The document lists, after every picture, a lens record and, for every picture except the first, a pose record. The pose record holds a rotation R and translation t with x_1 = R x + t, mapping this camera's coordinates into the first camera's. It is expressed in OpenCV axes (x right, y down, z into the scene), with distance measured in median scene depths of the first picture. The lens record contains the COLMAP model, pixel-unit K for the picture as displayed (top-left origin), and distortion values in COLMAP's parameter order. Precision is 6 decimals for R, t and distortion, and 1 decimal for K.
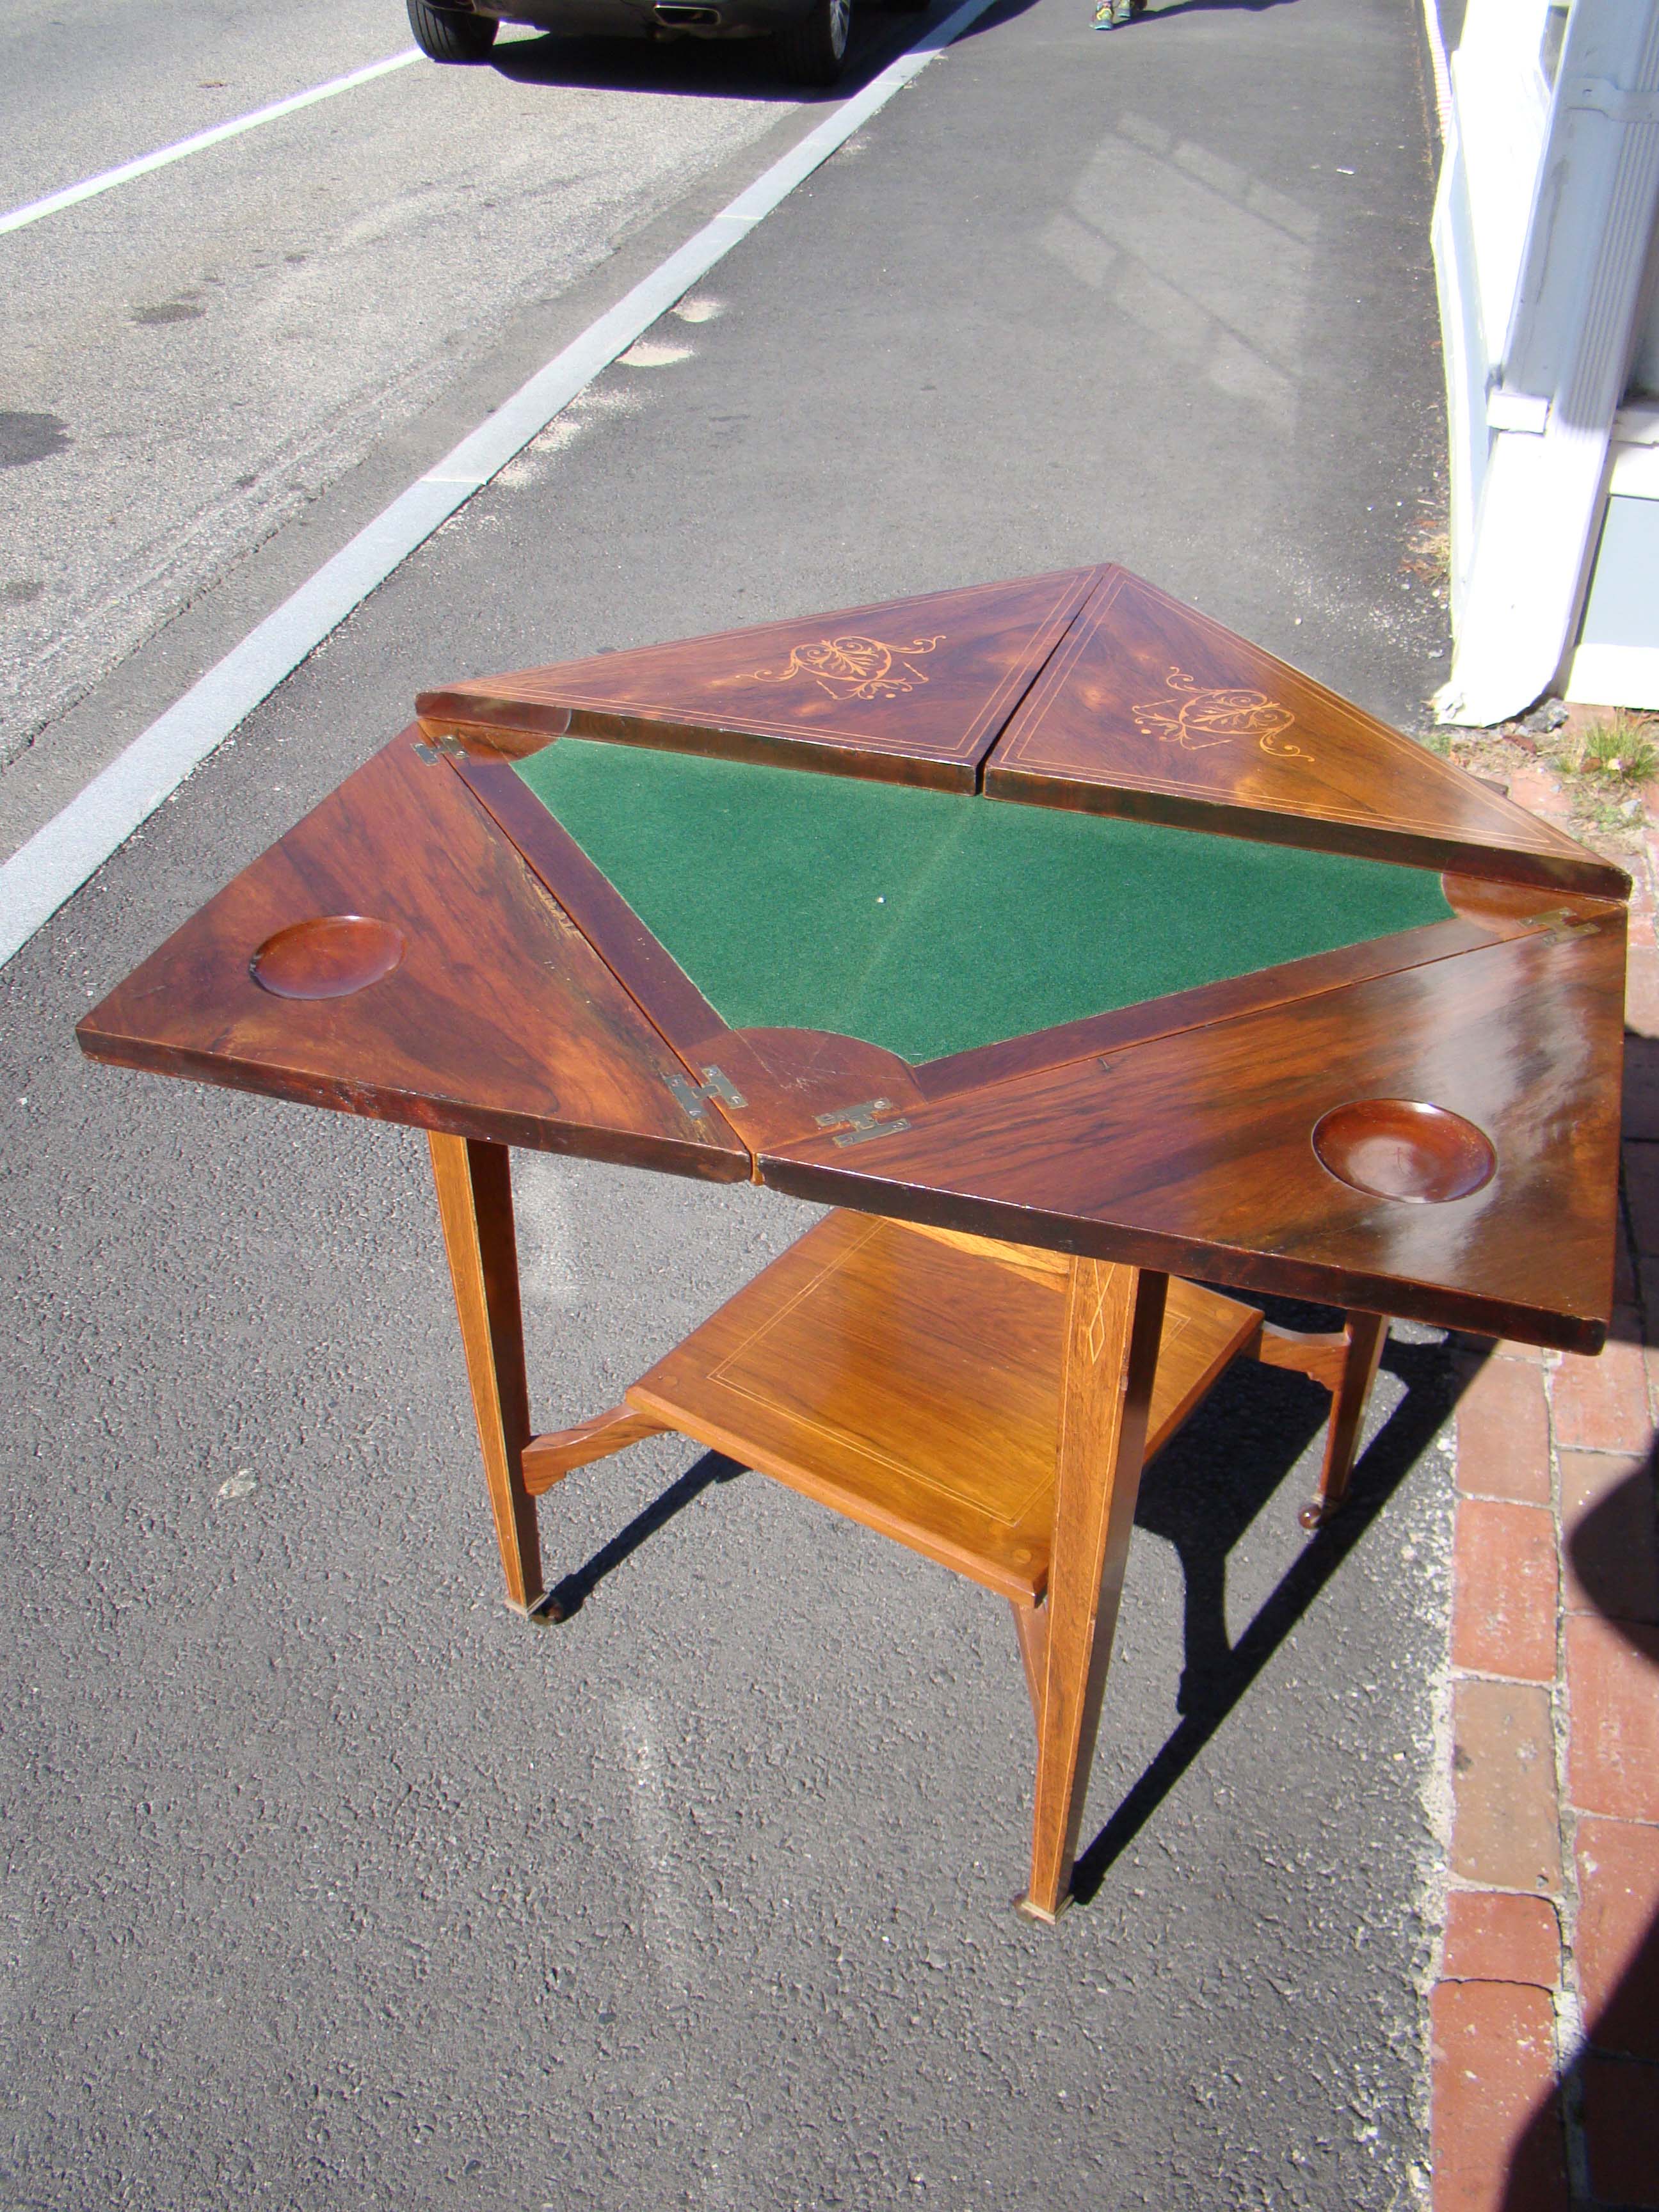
lens RADIAL K [[2014.6, 0, 829.5], [0, 2014.6, 1106.0], [0, 0, 1]] dist [-0.186928, 0.134596]
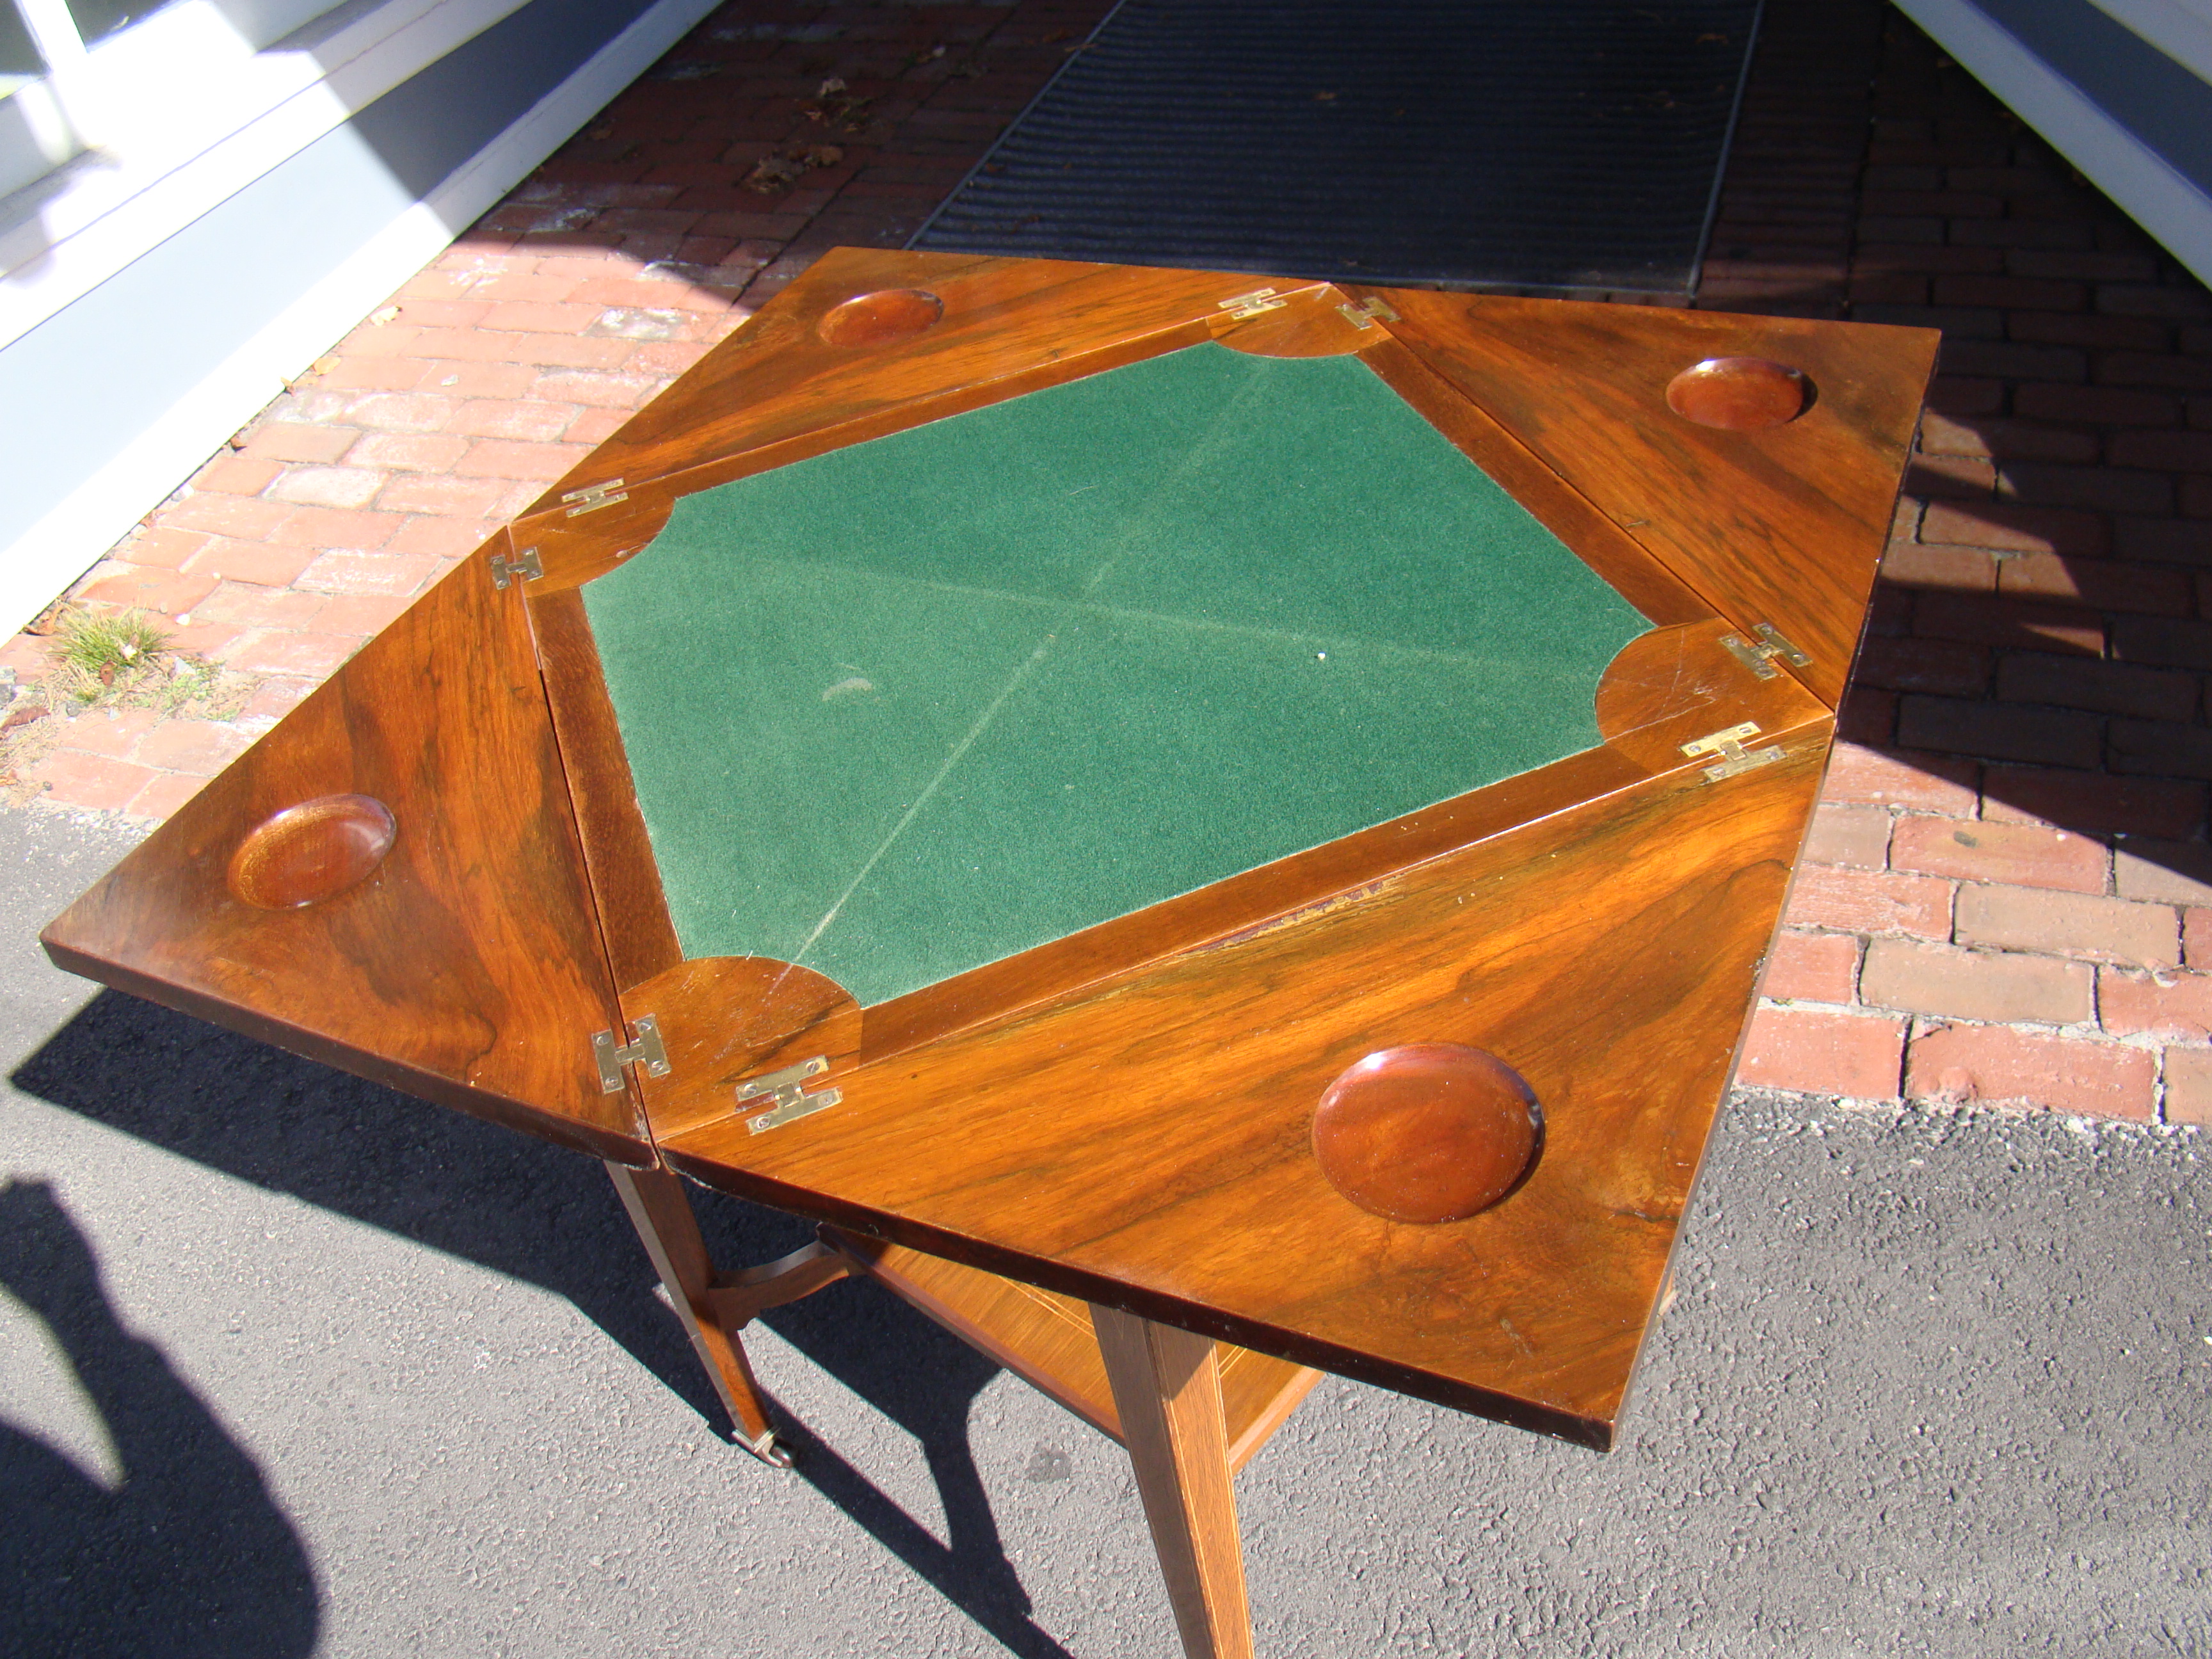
lens RADIAL K [[2014.6, 0, 1221.0], [0, 2014.6, 833.7], [0, 0, 1]] dist [-0.186928, 0.134596]
pose [[0.092005, -0.664062, 0.741995, -0.567512], [0.678248, 0.587363, 0.441570, -0.393995], [-0.729050, 0.462631, 0.504439, 0.540476]]
